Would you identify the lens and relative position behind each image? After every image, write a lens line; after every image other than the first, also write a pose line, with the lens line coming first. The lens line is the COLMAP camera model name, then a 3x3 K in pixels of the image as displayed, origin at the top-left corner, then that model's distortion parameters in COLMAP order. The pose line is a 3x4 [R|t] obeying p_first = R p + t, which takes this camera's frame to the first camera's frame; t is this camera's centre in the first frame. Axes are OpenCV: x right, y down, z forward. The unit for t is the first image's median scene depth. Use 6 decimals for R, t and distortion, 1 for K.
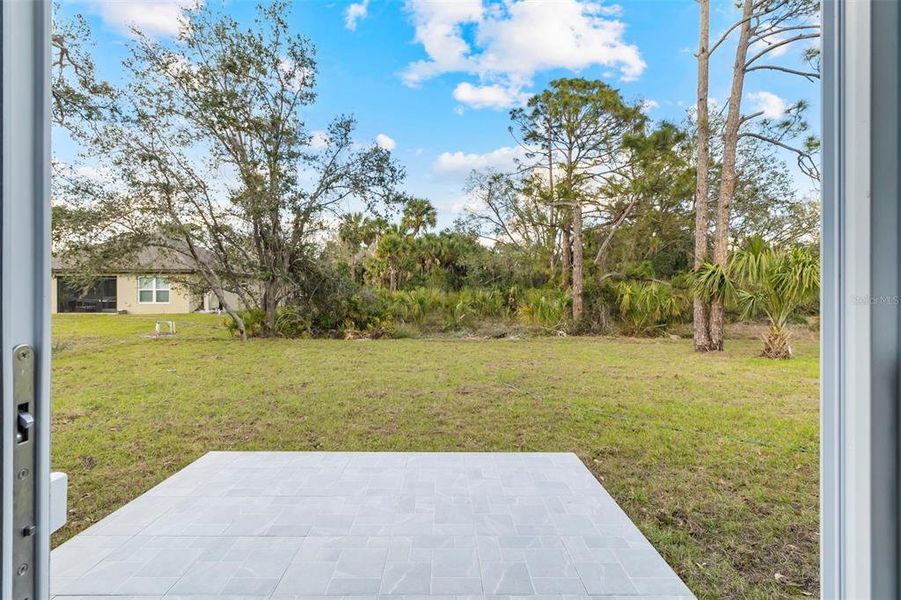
lens RADIAL K [[418.7, 0, 452.4], [0, 418.7, 294.9], [0, 0, 1]] dist [-0.002970, -0.000151]
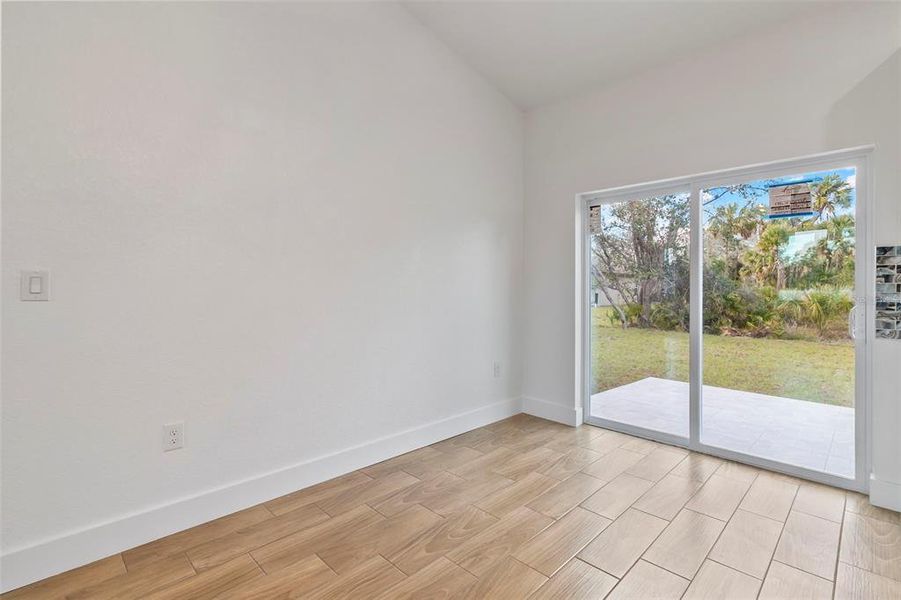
lens RADIAL K [[425.4, 0, 443.3], [0, 425.4, 282.9], [0, 0, 1]] dist [0.003122, -0.000660]
pose [[0.687468, -0.003340, -0.726207, 0.031426], [-0.012480, 0.999787, -0.016412, 0.002101], [0.726107, 0.020346, 0.687281, -0.198233]]
